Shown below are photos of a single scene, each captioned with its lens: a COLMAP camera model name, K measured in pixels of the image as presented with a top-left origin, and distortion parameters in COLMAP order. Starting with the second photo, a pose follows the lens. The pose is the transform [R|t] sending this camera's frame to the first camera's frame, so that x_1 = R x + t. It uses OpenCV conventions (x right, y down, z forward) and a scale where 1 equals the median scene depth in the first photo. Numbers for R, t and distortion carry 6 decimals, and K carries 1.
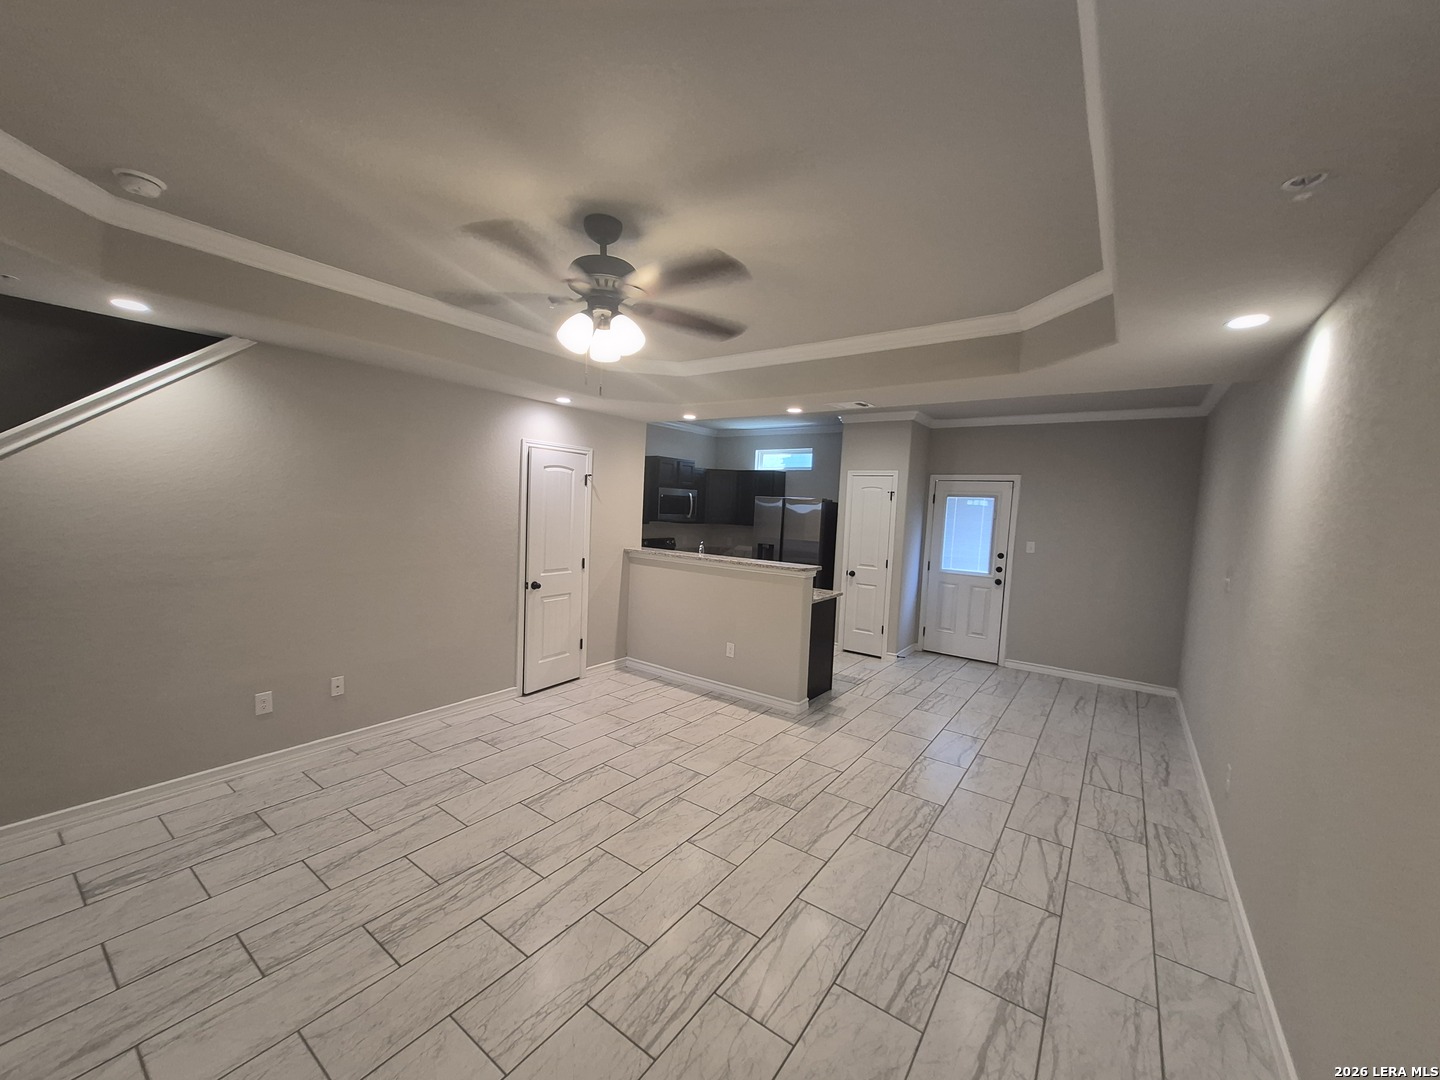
lens RADIAL K [[565.4, 0, 712.4], [0, 565.4, 547.1], [0, 0, 1]] dist [0.007657, 0.000029]
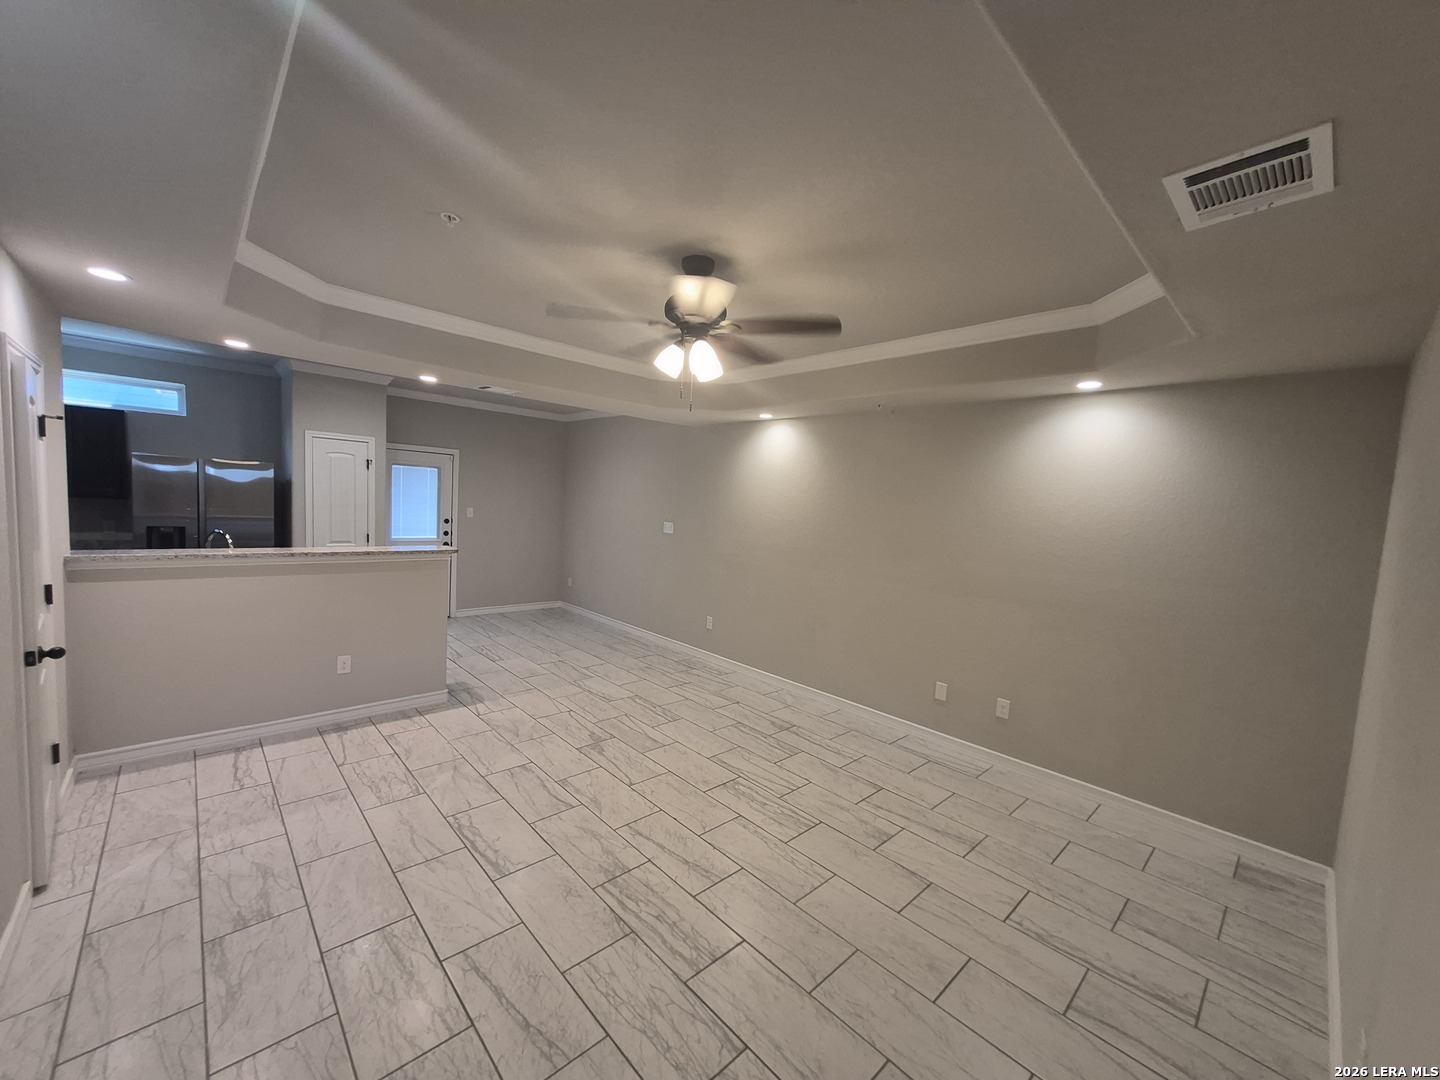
lens RADIAL K [[565.4, 0, 712.4], [0, 565.4, 547.1], [0, 0, 1]] dist [0.007657, 0.000029]
pose [[0.189746, -0.112586, 0.975357, -0.665173], [0.027113, 0.993626, 0.109420, -0.056913], [-0.981459, 0.005683, 0.191589, 0.367706]]
